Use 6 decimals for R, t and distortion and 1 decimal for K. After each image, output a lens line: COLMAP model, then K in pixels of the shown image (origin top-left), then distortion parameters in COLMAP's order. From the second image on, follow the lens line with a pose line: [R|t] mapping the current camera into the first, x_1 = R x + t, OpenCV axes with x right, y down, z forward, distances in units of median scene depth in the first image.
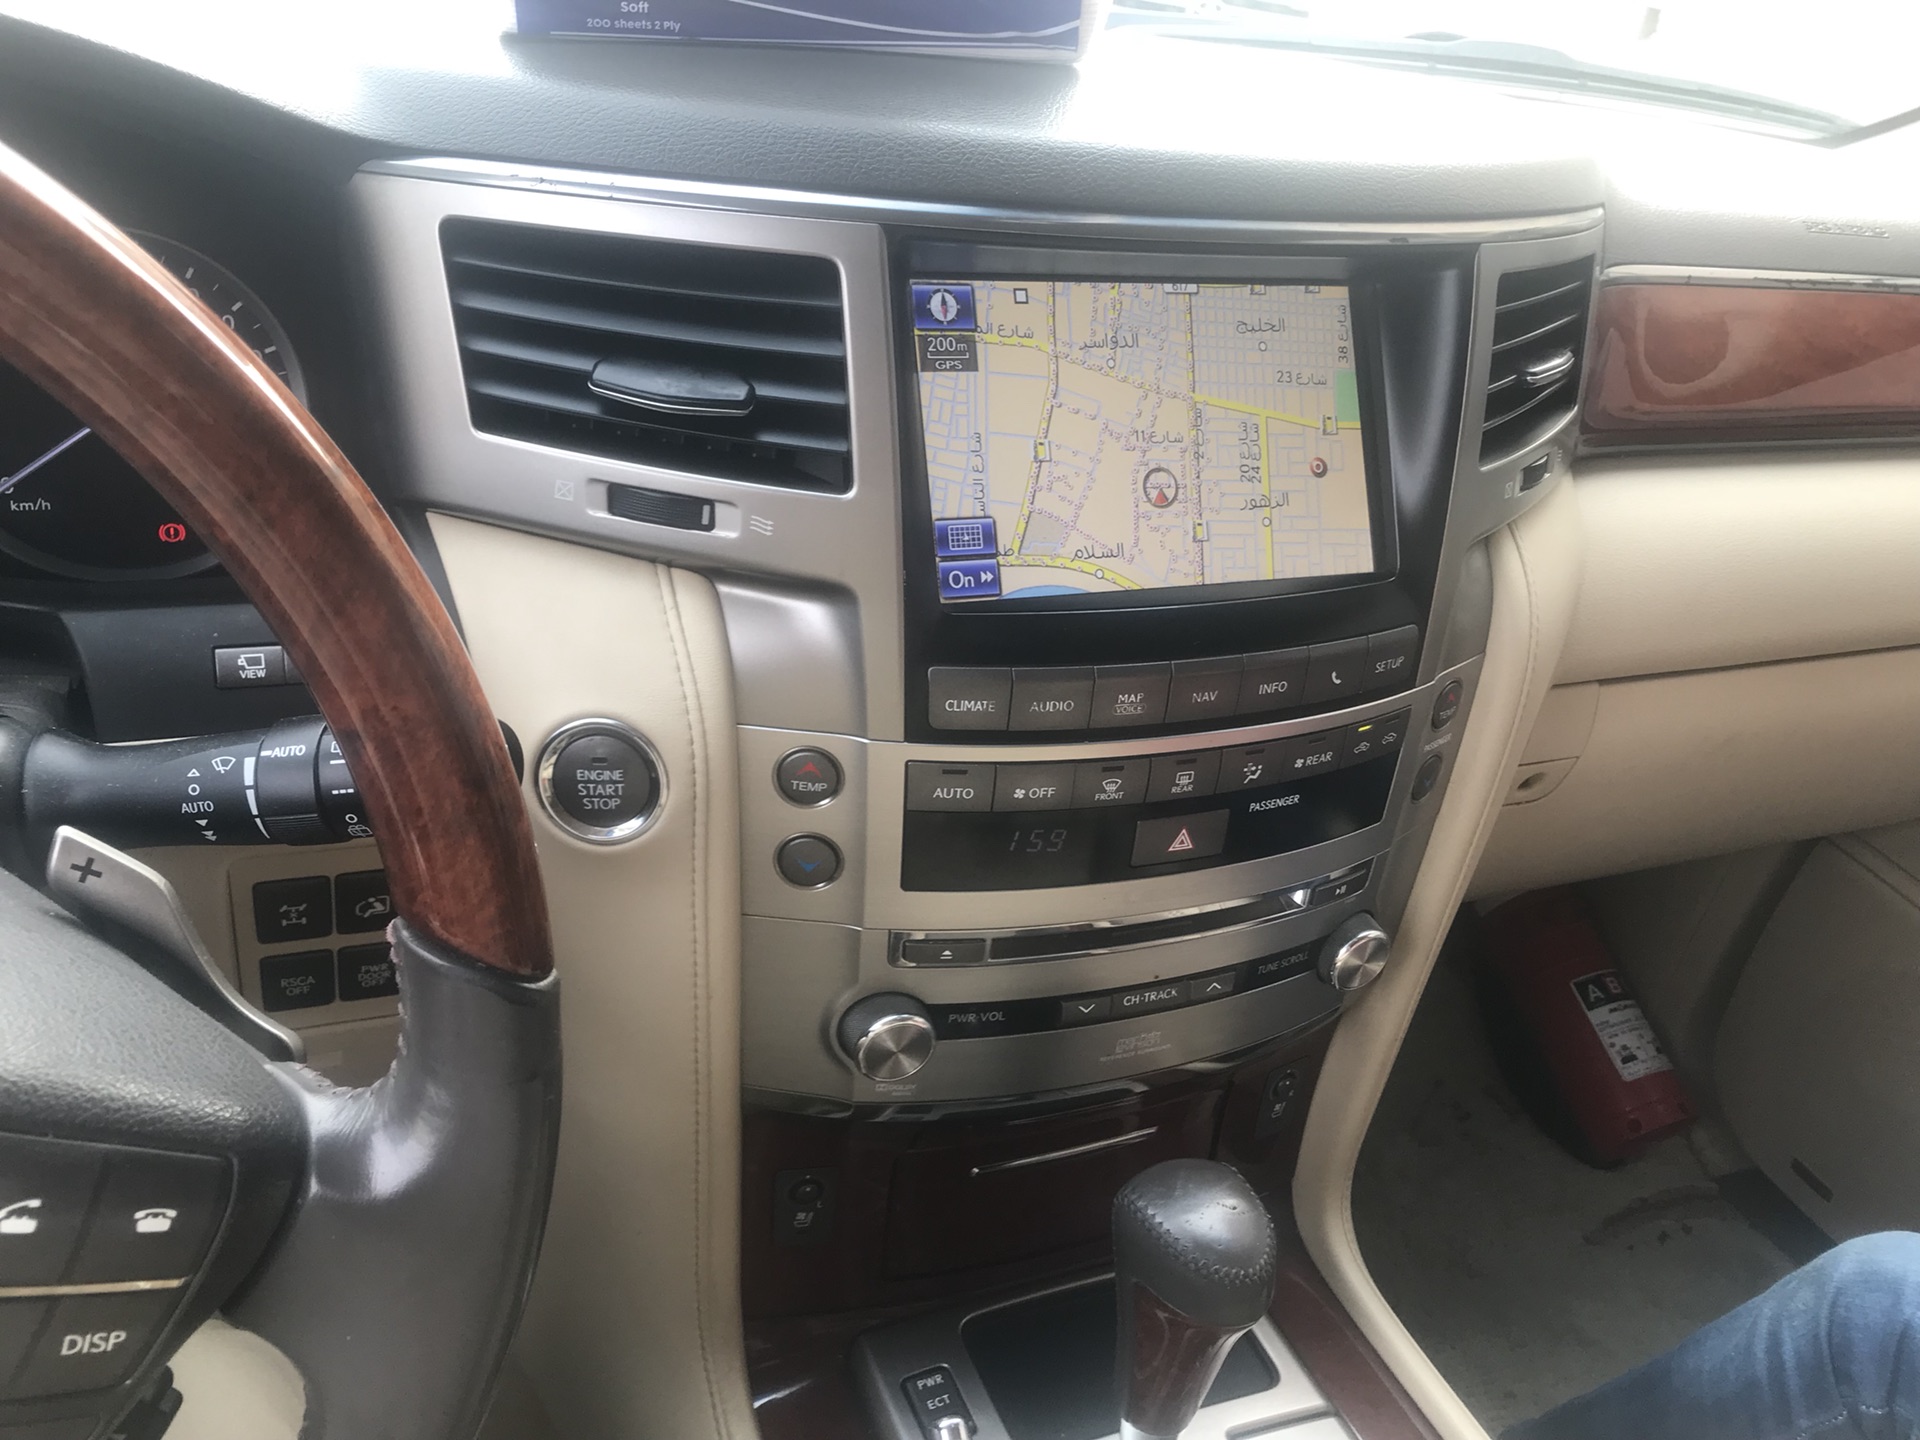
lens RADIAL K [[1582.8, 0, 950.9], [0, 1582.8, 717.0], [0, 0, 1]] dist [0.044486, -0.078767]
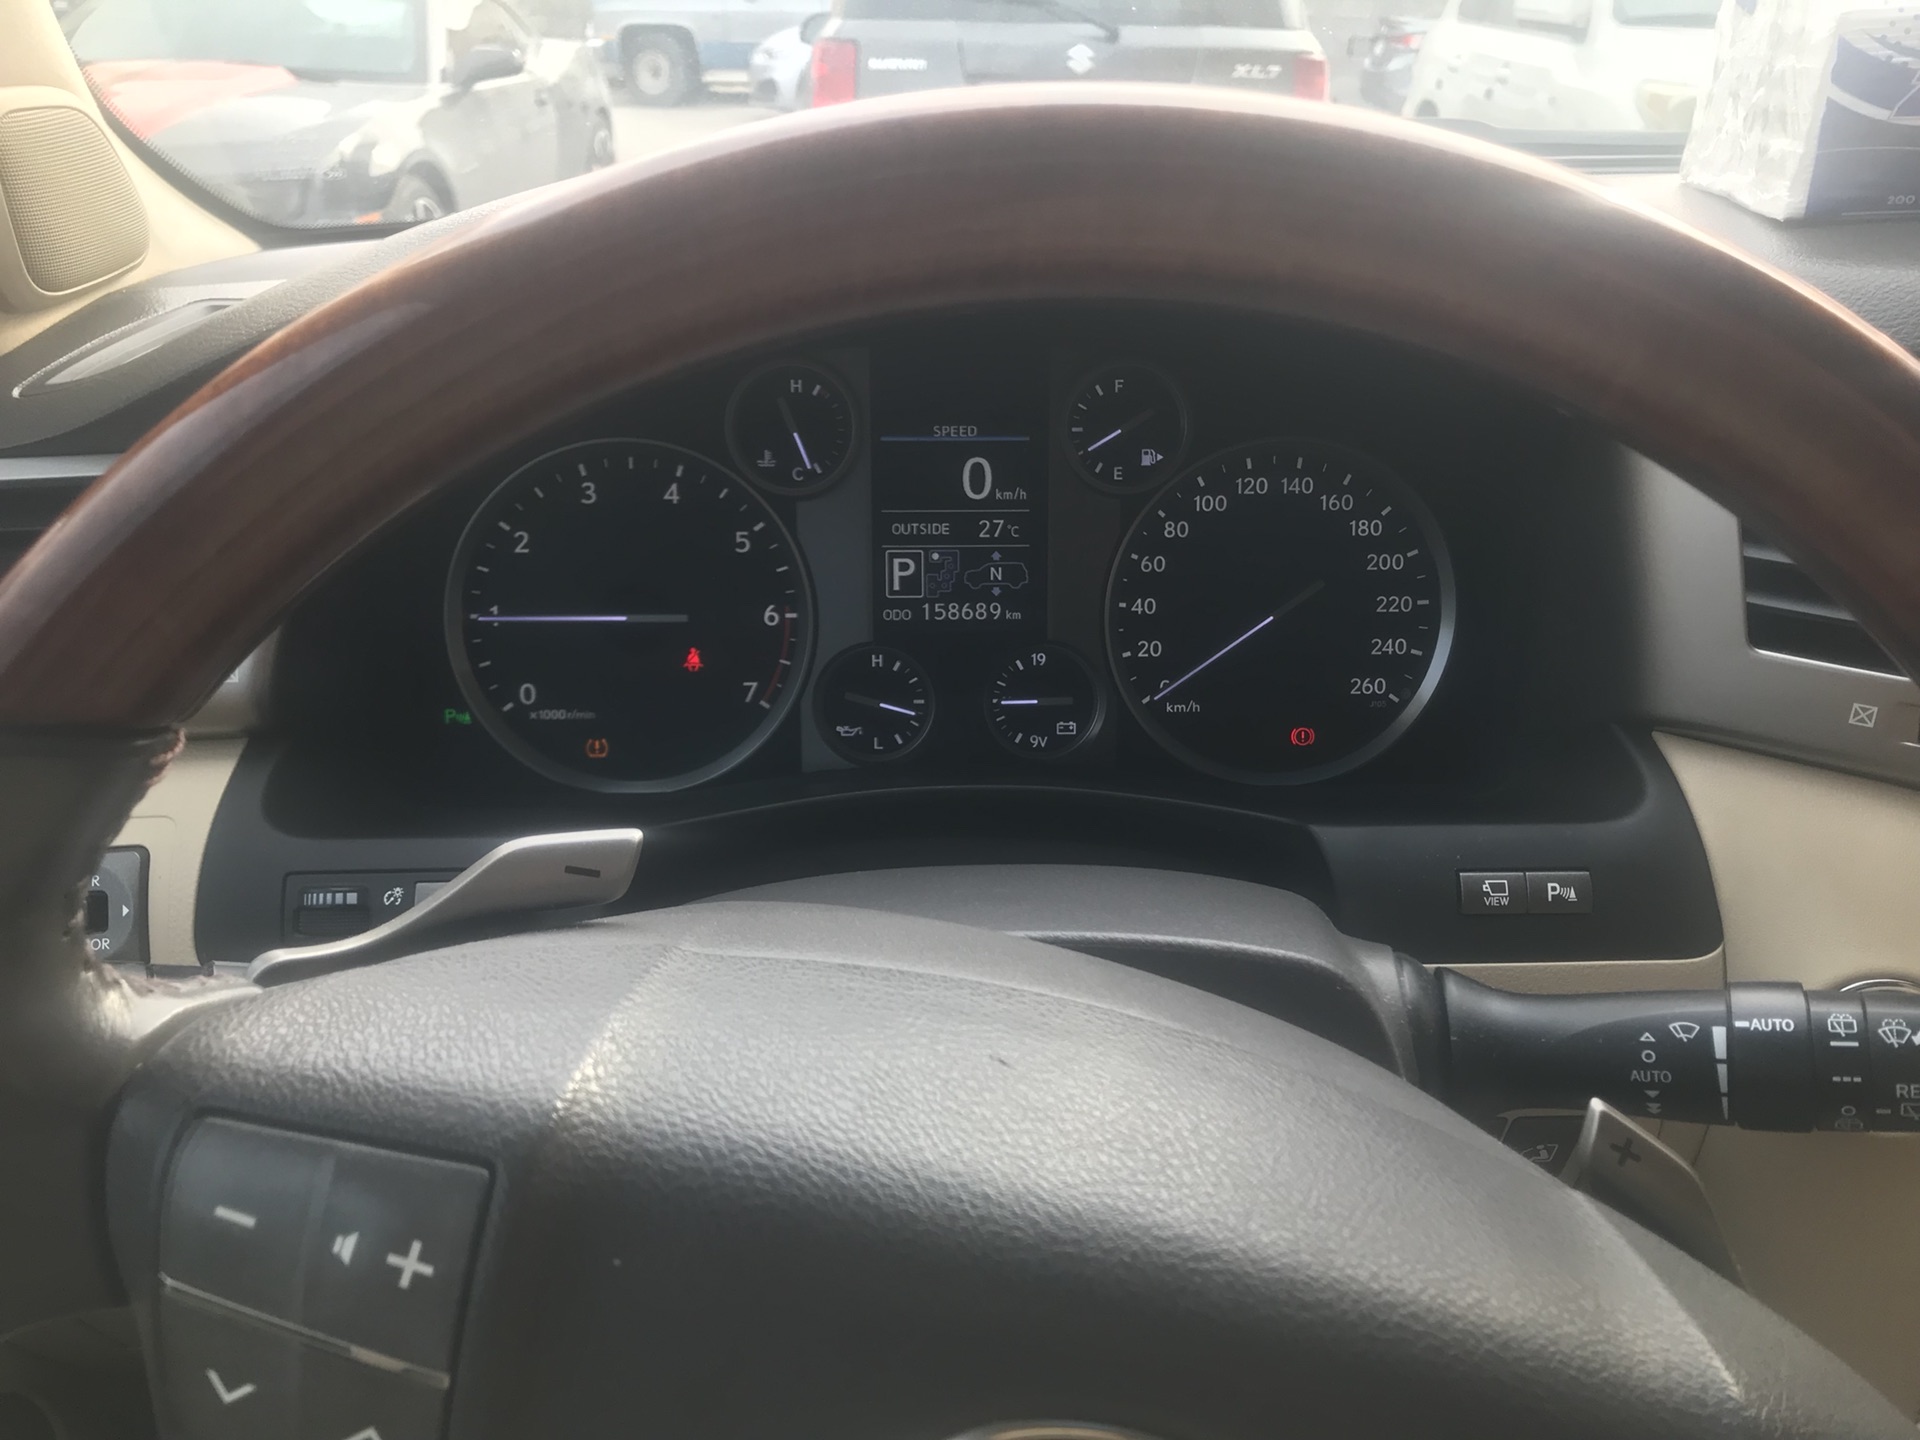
lens RADIAL K [[1575.9, 0, 954.6], [0, 1575.9, 743.5], [0, 0, 1]] dist [0.148656, -0.251817]
pose [[0.934062, 0.036893, -0.355199, -0.361468], [-0.067267, 0.995021, -0.073542, -0.025436], [0.350717, 0.092586, 0.931893, 0.000308]]
